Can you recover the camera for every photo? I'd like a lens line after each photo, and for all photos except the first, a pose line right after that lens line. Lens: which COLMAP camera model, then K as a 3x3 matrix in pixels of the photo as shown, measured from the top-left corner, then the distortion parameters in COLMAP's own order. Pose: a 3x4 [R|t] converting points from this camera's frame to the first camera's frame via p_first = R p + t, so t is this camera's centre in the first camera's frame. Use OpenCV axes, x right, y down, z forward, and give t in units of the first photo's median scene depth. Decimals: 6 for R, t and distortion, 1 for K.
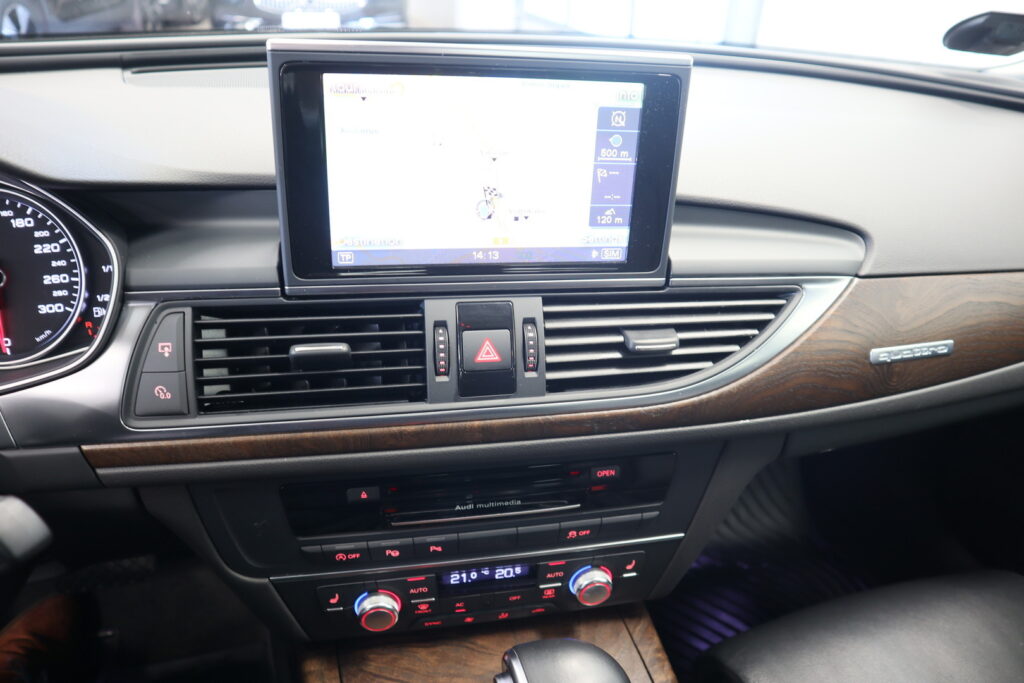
lens RADIAL K [[714.0, 0, 512.0], [0, 714.0, 341.5], [0, 0, 1]] dist [-0.114925, 0.077181]
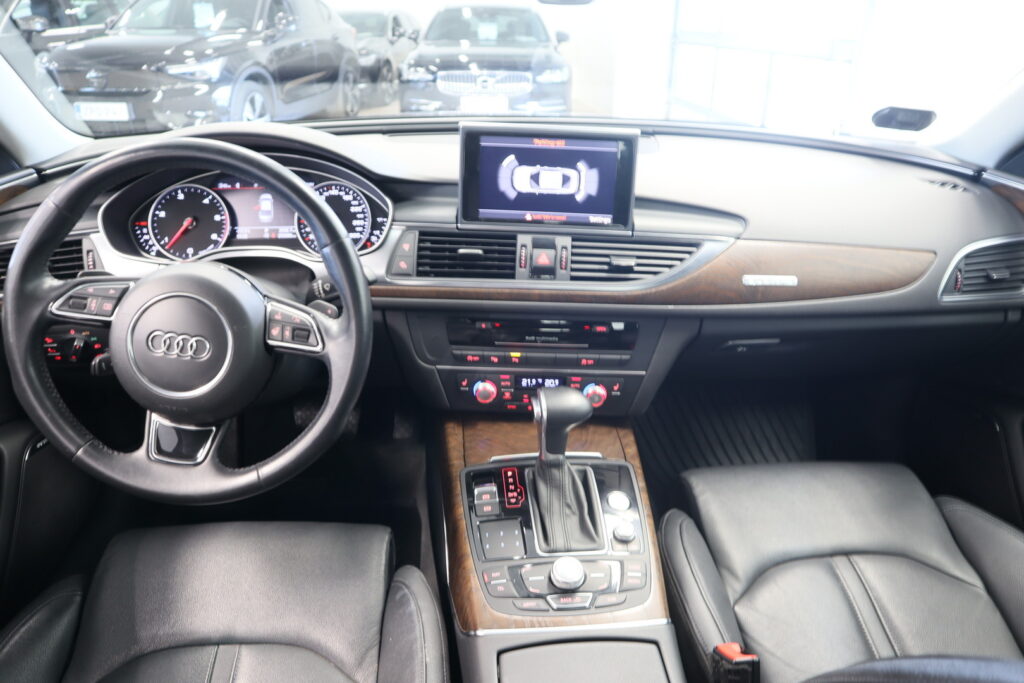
lens RADIAL K [[714.0, 0, 512.0], [0, 714.0, 341.5], [0, 0, 1]] dist [-0.114925, 0.077181]
pose [[0.975813, 0.063007, -0.209330, 0.317817], [-0.084444, 0.991880, -0.095095, 0.443254], [0.201638, 0.110472, 0.973210, -1.042304]]
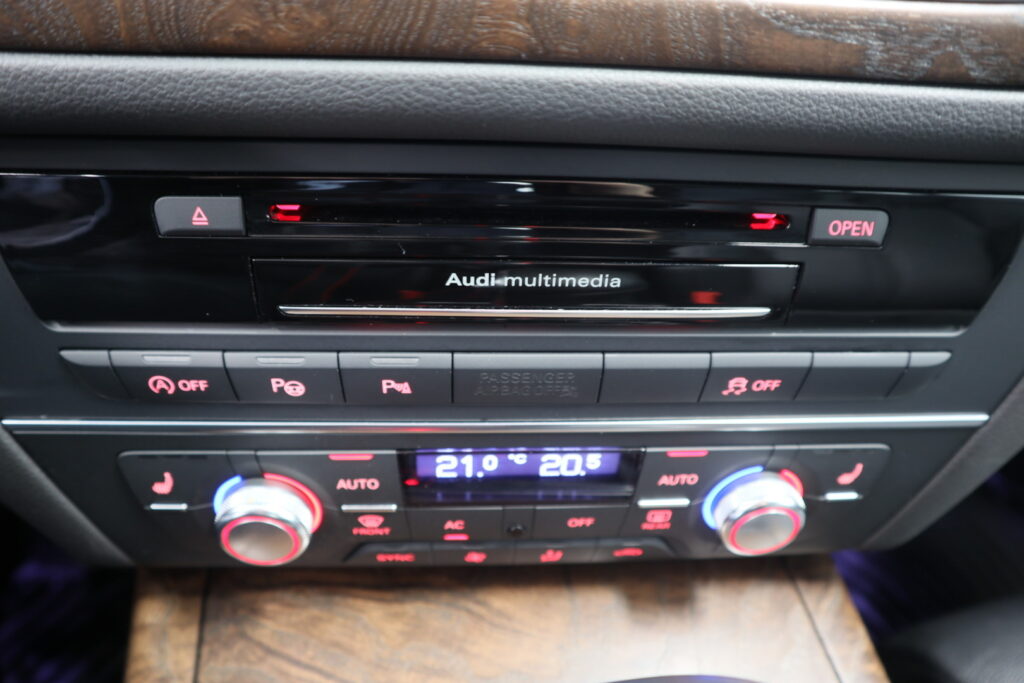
lens RADIAL K [[714.0, 0, 512.0], [0, 714.0, 341.5], [0, 0, 1]] dist [-0.114925, 0.077181]
pose [[0.992508, 0.083105, -0.089567, -0.008728], [-0.070234, 0.987891, 0.138342, 0.209531], [0.099979, -0.131014, 0.986326, 0.618808]]
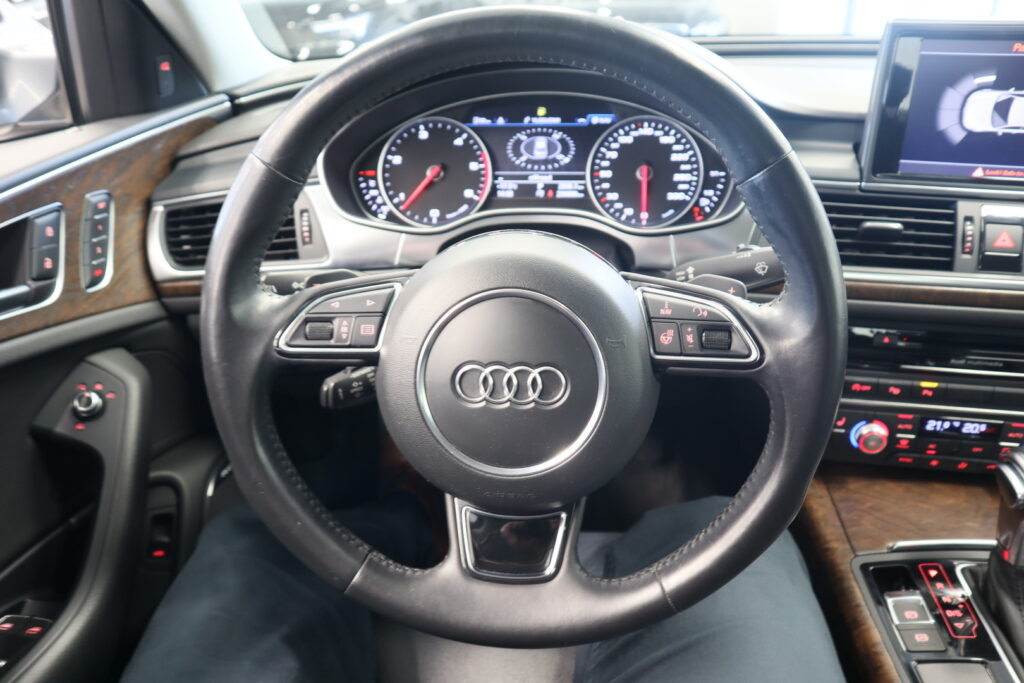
lens RADIAL K [[714.0, 0, 512.0], [0, 714.0, 341.5], [0, 0, 1]] dist [-0.114925, 0.077181]
pose [[0.930304, 0.108661, -0.350326, -0.399047], [-0.130196, 0.990743, -0.038441, 0.354085], [0.342906, 0.081373, 0.935839, -0.524290]]
